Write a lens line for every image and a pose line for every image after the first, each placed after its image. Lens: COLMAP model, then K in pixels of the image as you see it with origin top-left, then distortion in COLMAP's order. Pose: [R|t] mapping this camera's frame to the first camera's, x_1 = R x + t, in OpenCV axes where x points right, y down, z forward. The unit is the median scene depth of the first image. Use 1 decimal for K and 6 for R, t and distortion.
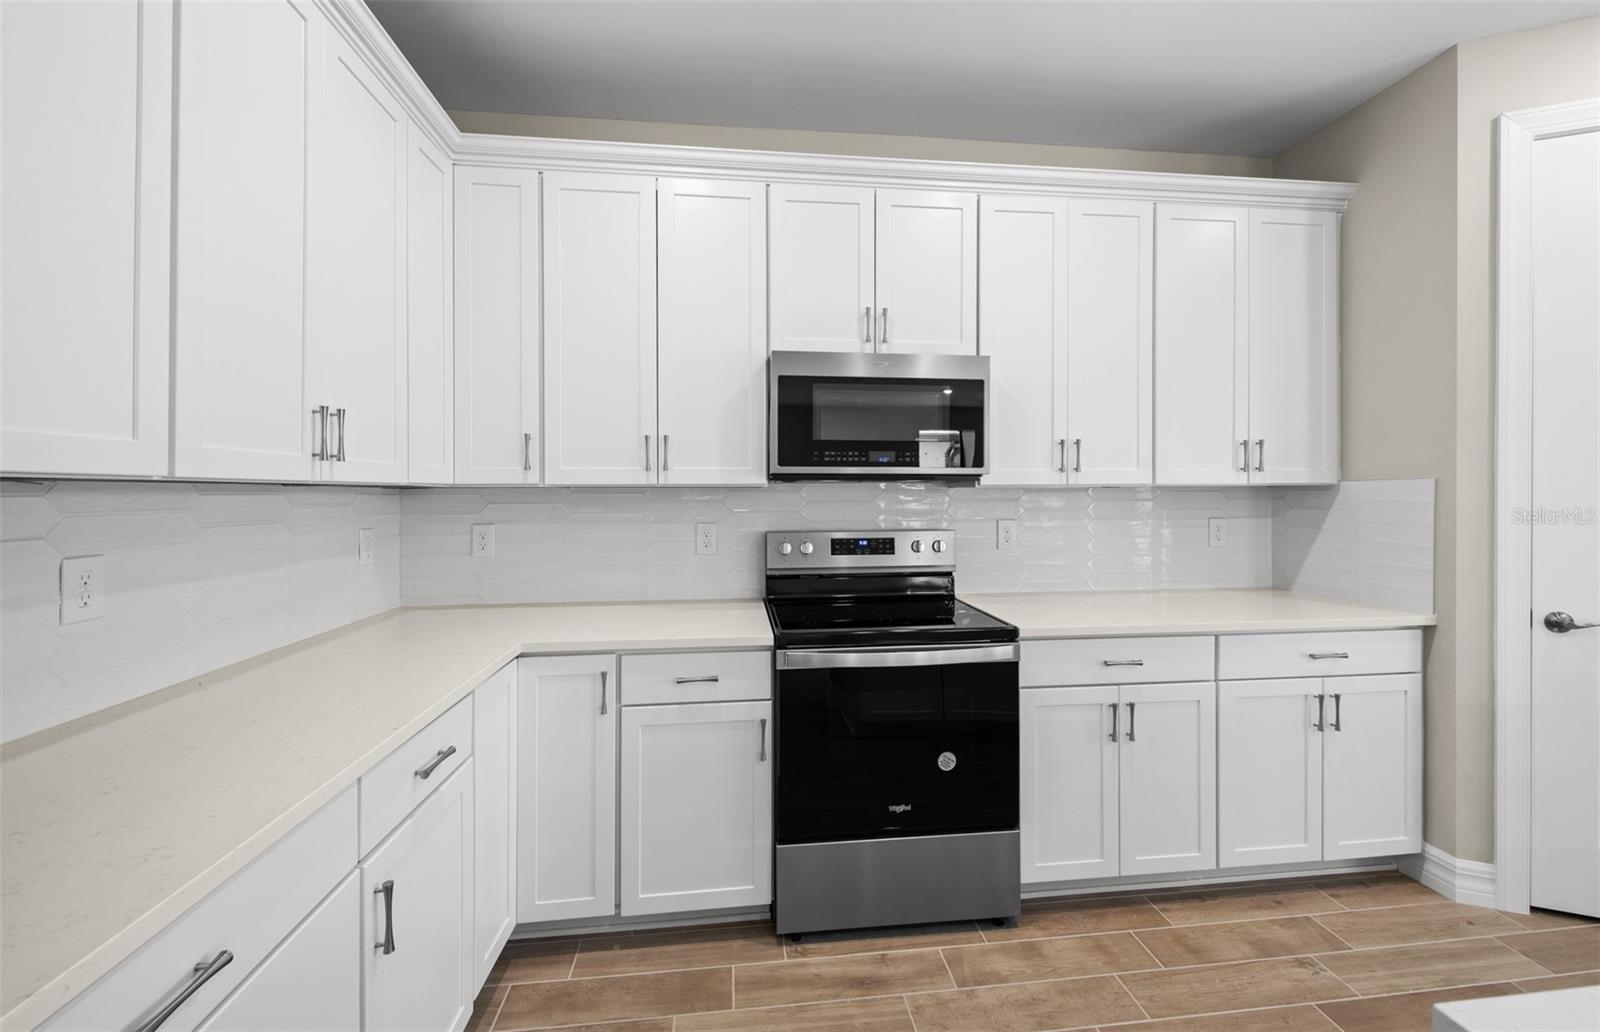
lens RADIAL K [[620.4, 0, 799.4], [0, 620.4, 492.4], [0, 0, 1]] dist [0.010237, -0.004367]
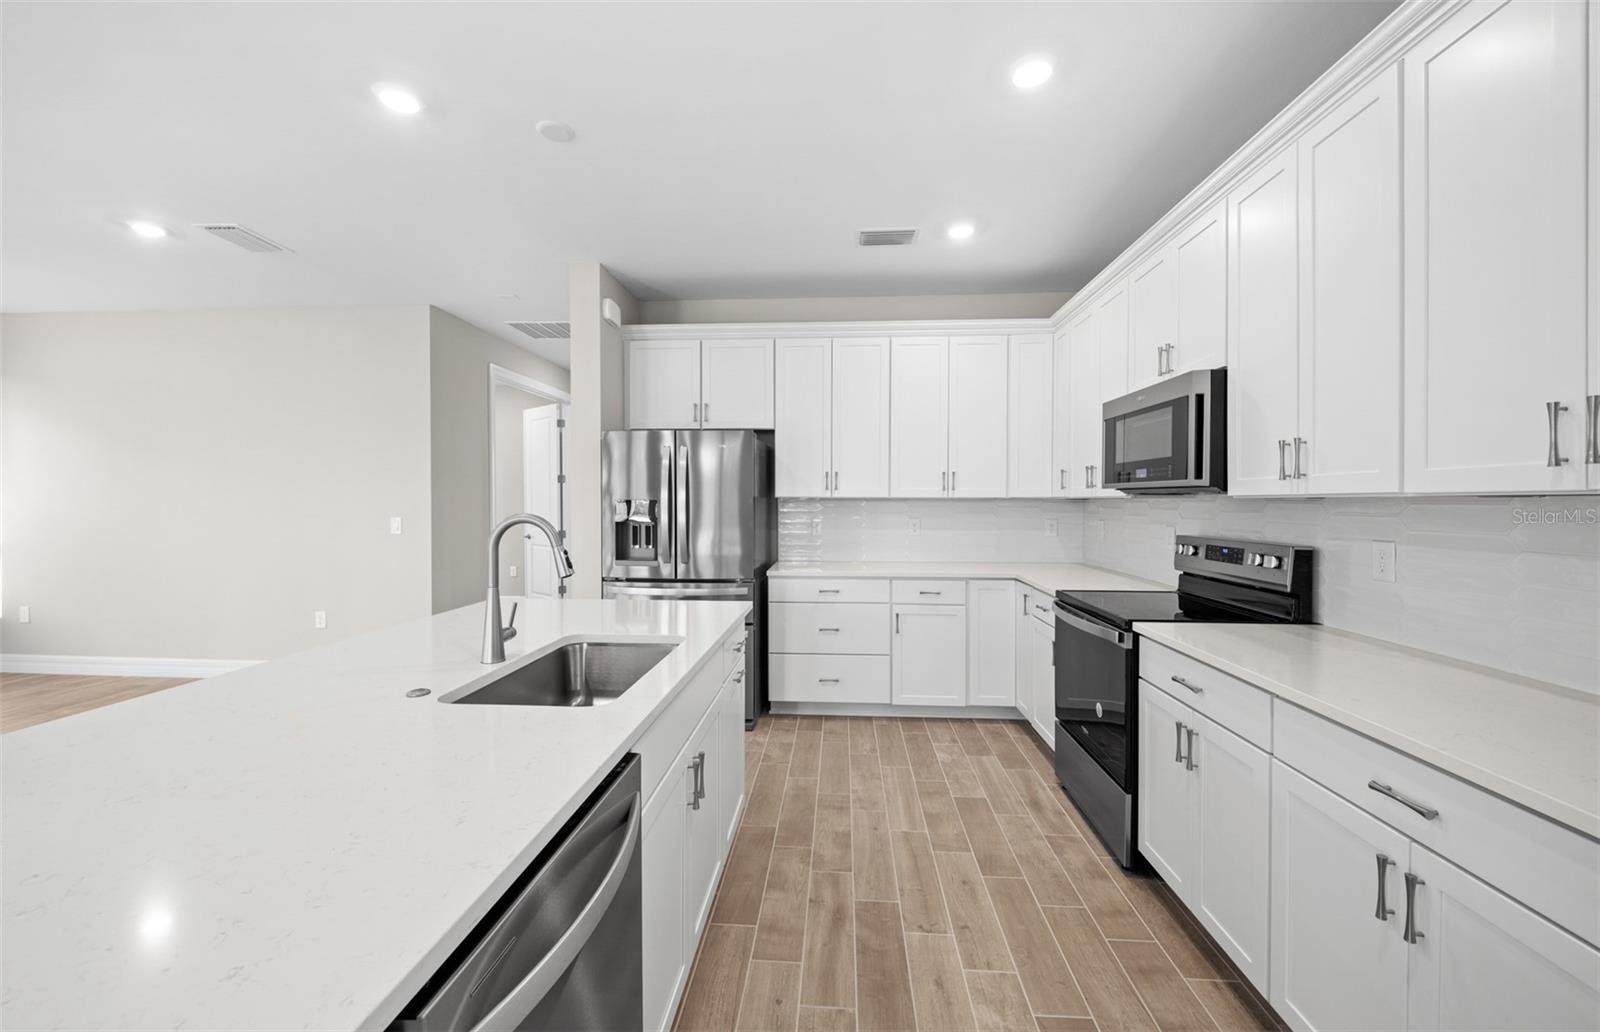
lens RADIAL K [[620.4, 0, 800.5], [0, 620.4, 509.6], [0, 0, 1]] dist [0.010237, -0.004367]
pose [[-0.177937, 0.015953, -0.983913, 1.459201], [-0.003088, 0.999855, 0.016770, -0.004527], [0.984037, 0.006023, -0.177862, 0.554367]]
